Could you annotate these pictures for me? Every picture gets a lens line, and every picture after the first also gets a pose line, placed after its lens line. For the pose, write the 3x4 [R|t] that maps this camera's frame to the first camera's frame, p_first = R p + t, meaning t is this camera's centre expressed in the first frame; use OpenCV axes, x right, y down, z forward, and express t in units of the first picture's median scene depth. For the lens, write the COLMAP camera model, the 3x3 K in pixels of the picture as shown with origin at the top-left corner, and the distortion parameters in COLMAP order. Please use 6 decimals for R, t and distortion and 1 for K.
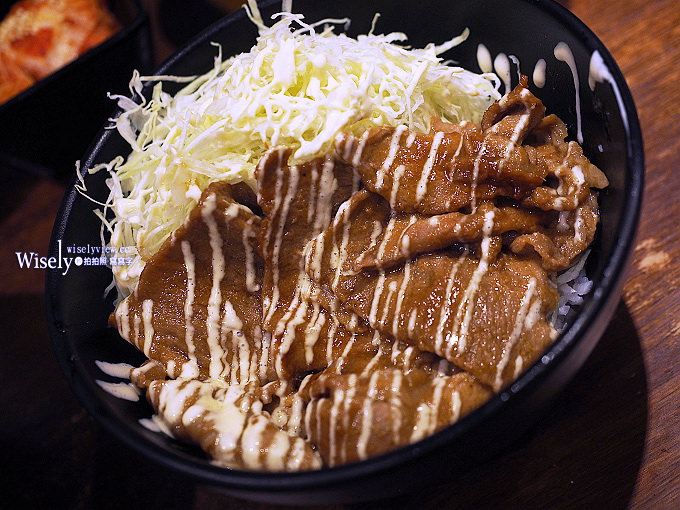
lens RADIAL K [[1263.9, 0, 340.7], [0, 1263.9, 255.2], [0, 0, 1]] dist [-0.222326, 0.000000]
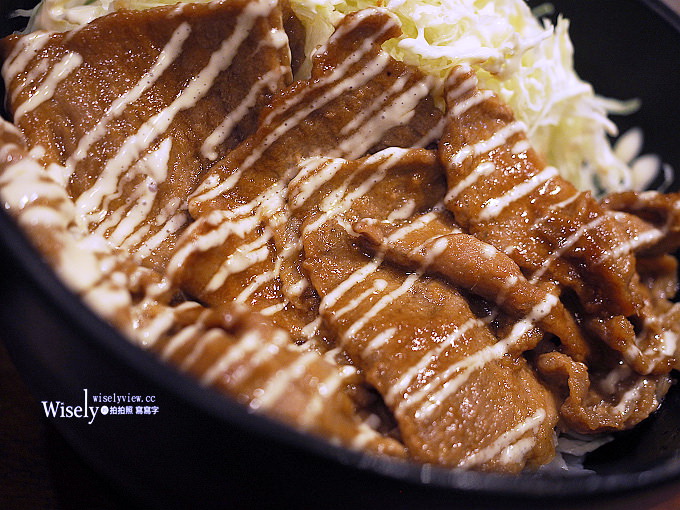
lens RADIAL K [[1602.5, 0, 339.5], [0, 1602.5, 254.0], [0, 0, 1]] dist [-0.165481, 0.000000]
pose [[0.734609, 0.663134, 0.143535, -0.105707], [-0.623441, 0.743201, -0.242846, 0.229379], [-0.267715, 0.088911, 0.959387, 0.194021]]
